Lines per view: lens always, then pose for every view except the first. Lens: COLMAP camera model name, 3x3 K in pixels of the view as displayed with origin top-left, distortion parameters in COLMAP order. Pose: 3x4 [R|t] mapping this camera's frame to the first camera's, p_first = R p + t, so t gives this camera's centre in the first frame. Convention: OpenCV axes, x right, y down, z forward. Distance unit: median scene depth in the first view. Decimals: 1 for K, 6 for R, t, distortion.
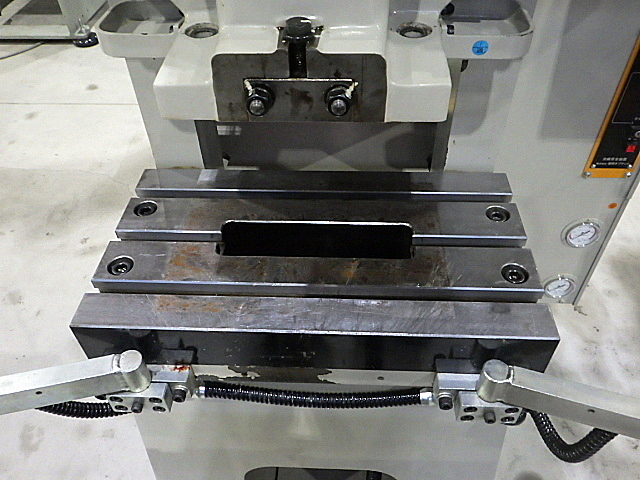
lens RADIAL K [[525.8, 0, 320.0], [0, 525.8, 240.0], [0, 0, 1]] dist [-0.000719, -0.008753]
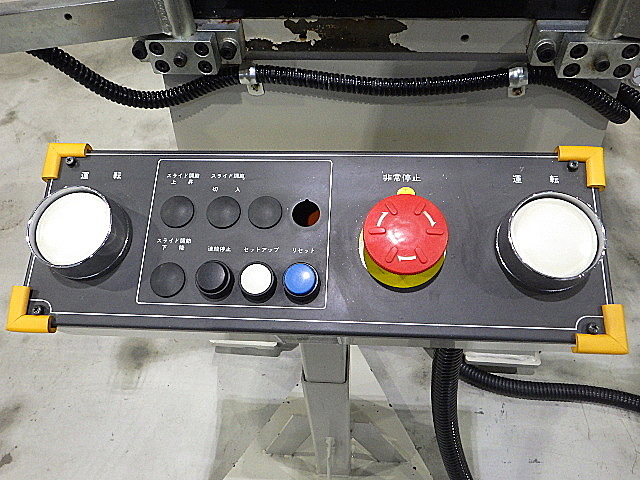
lens RADIAL K [[525.8, 0, 320.0], [0, 525.8, 240.0], [0, 0, 1]] dist [-0.000719, -0.008753]
pose [[0.998152, 0.017575, -0.058177, -0.060901], [-0.011397, 0.994420, 0.104872, 0.496593], [0.059695, -0.104015, 0.992783, 0.120194]]
